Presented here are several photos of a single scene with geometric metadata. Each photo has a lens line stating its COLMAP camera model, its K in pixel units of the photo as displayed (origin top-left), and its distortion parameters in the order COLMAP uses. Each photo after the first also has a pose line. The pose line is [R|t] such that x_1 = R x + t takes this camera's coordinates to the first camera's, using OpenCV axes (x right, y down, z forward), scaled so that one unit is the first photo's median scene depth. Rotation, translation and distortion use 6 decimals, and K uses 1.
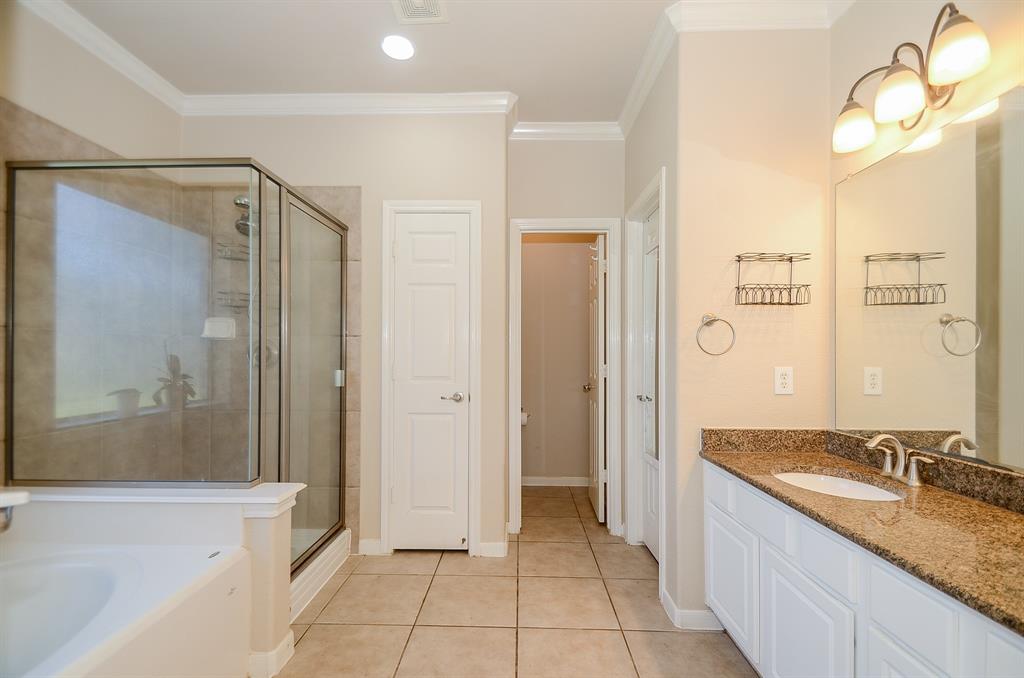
lens RADIAL K [[452.5, 0, 506.3], [0, 452.5, 347.8], [0, 0, 1]] dist [0.019033, -0.012614]
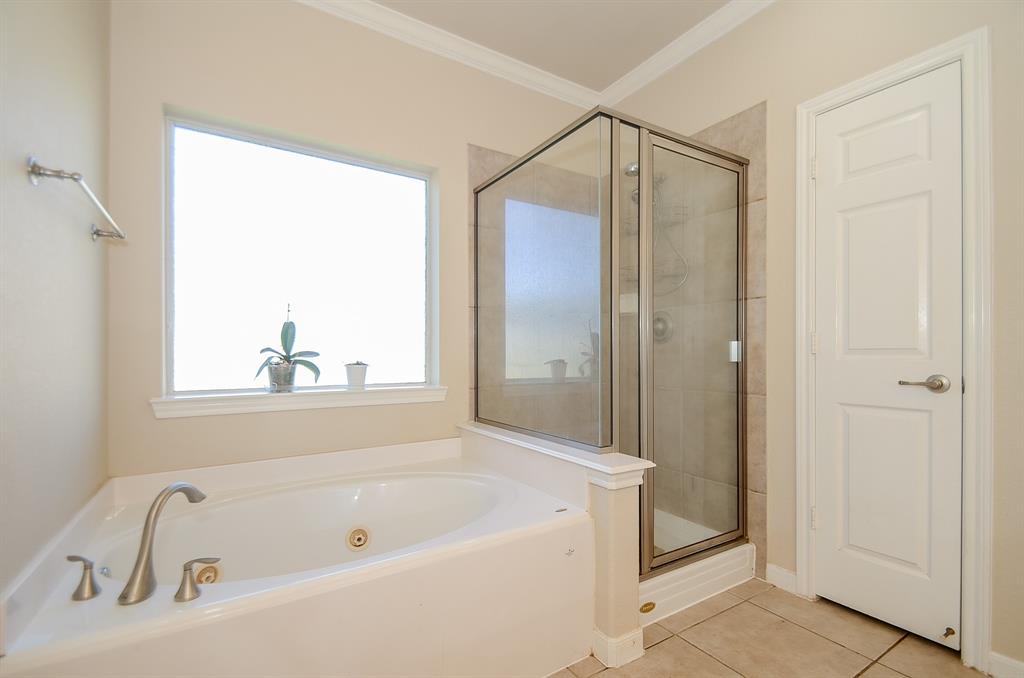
lens RADIAL K [[452.5, 0, 506.0], [0, 452.5, 353.5], [0, 0, 1]] dist [0.019033, -0.012614]
pose [[0.543539, -0.006397, -0.839360, 0.084802], [0.011739, 0.999931, -0.000019, 0.065795], [0.839302, -0.009843, 0.543576, 0.221107]]
